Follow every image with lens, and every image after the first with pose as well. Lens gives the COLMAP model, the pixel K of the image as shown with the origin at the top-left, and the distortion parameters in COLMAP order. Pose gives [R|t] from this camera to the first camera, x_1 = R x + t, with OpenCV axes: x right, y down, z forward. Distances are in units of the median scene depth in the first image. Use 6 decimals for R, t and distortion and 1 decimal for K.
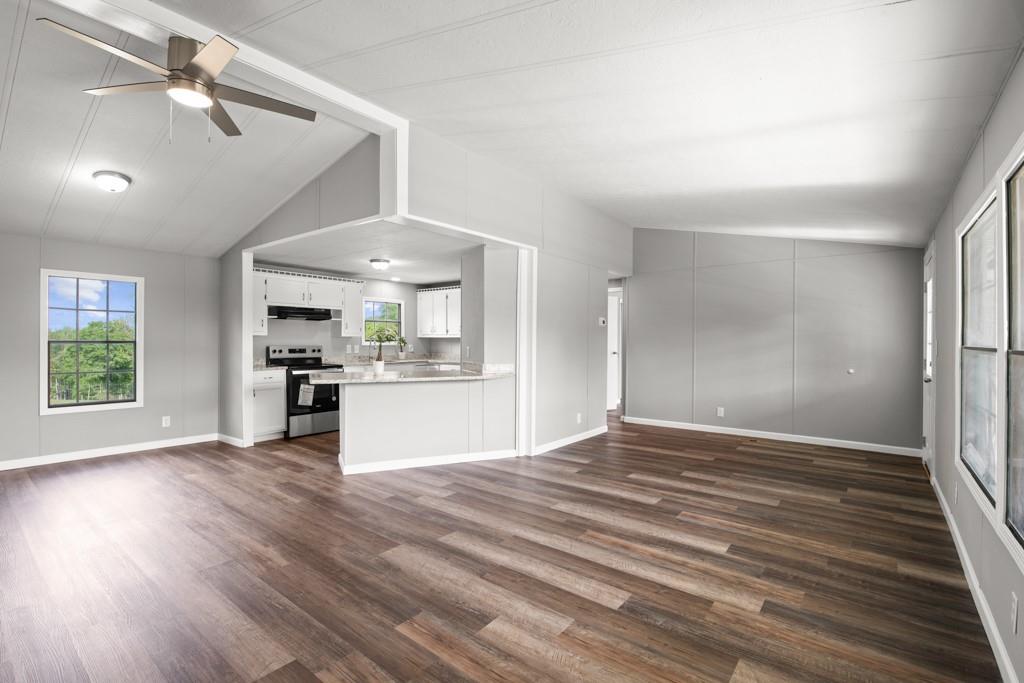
lens RADIAL K [[453.7, 0, 507.1], [0, 453.7, 344.2], [0, 0, 1]] dist [-0.011508, -0.002389]
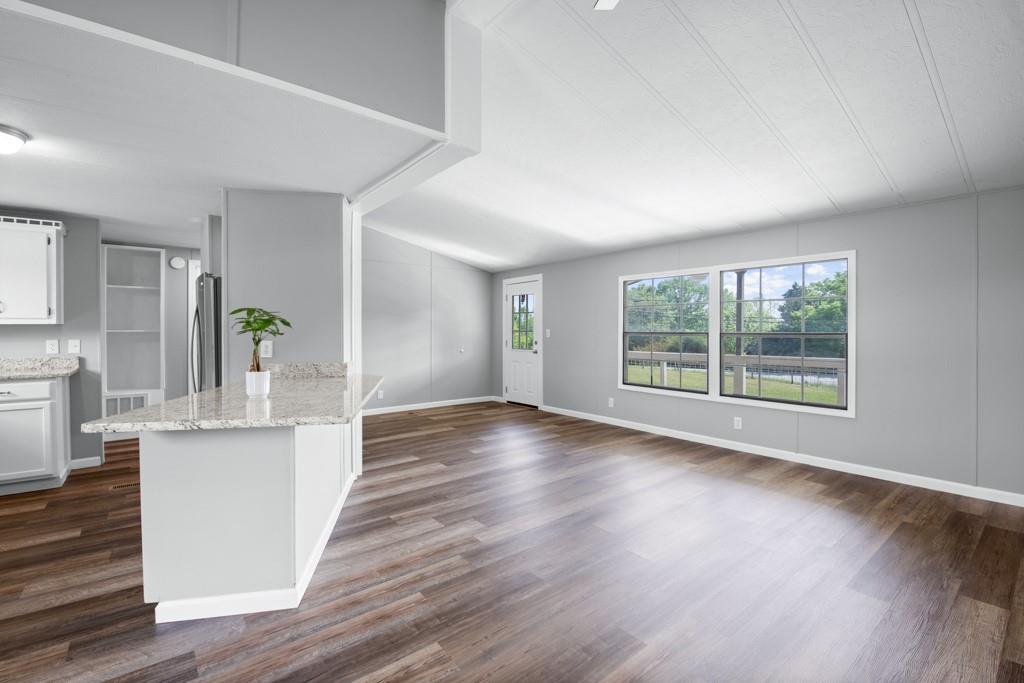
lens RADIAL K [[453.7, 0, 505.6], [0, 453.7, 330.9], [0, 0, 1]] dist [-0.011508, -0.002389]
pose [[0.225402, -0.002633, 0.974262, -1.119449], [0.006650, 0.999977, 0.001164, -0.008987], [-0.974243, 0.006217, 0.225414, 0.962279]]
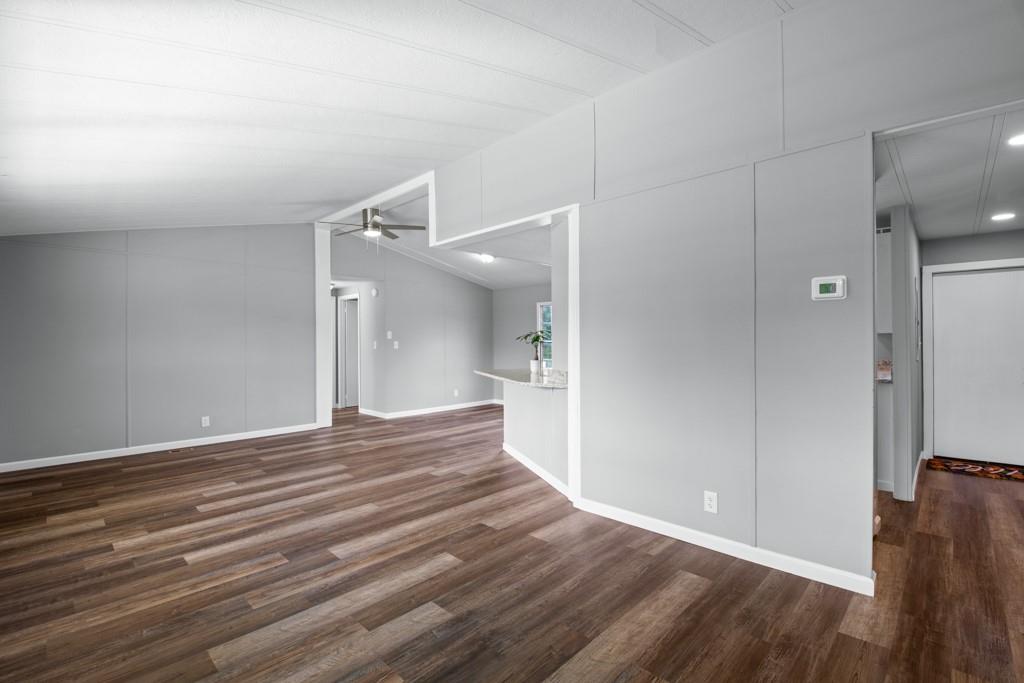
lens RADIAL K [[453.7, 0, 518.7], [0, 453.7, 343.6], [0, 0, 1]] dist [-0.011508, -0.002389]
pose [[-0.071215, 0.007172, -0.997435, 1.275271], [0.002552, 0.999972, 0.007009, -0.016382], [0.997458, -0.002046, -0.071231, 1.626982]]
